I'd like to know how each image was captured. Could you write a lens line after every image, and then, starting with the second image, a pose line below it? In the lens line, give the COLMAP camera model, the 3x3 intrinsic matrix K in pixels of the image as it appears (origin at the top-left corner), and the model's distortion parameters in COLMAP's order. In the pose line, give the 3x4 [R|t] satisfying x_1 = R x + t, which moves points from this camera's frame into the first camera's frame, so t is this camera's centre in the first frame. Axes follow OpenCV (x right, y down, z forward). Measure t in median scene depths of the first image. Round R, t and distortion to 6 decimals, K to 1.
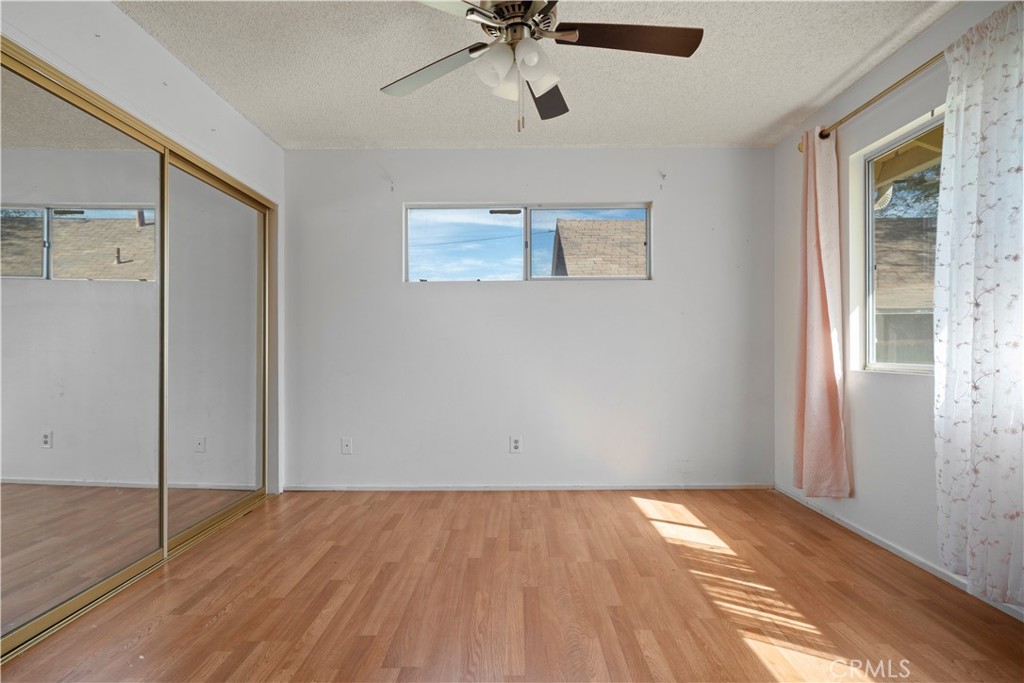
lens RADIAL K [[539.2, 0, 503.9], [0, 539.2, 350.3], [0, 0, 1]] dist [-0.000961, 0.000370]
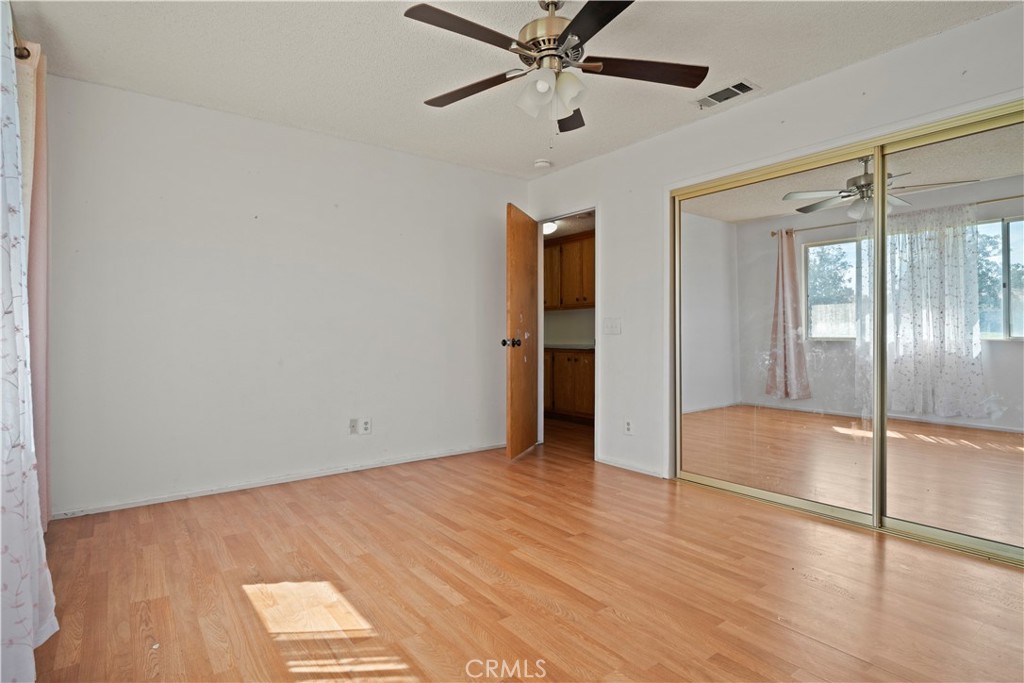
lens RADIAL K [[532.1, 0, 510.0], [0, 532.1, 339.4], [0, 0, 1]] dist [-0.002296, -0.000650]
pose [[-0.786470, 0.009761, -0.617551, 0.717367], [0.003429, 0.999929, 0.011437, -0.007346], [0.617618, 0.006877, -0.786448, 1.637489]]
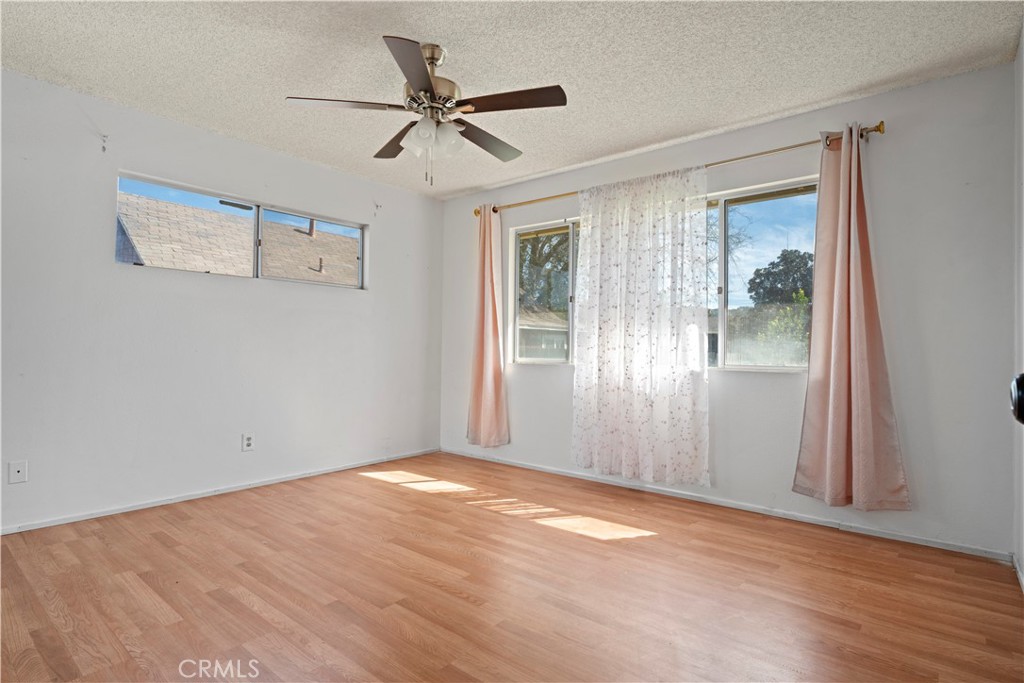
lens RADIAL K [[532.1, 0, 510.0], [0, 532.1, 339.4], [0, 0, 1]] dist [-0.002296, -0.000650]
pose [[0.631257, 0.025511, 0.775154, -0.763958], [-0.011623, 0.999658, -0.023434, 0.005964], [-0.775487, 0.005783, 0.631337, 0.014759]]
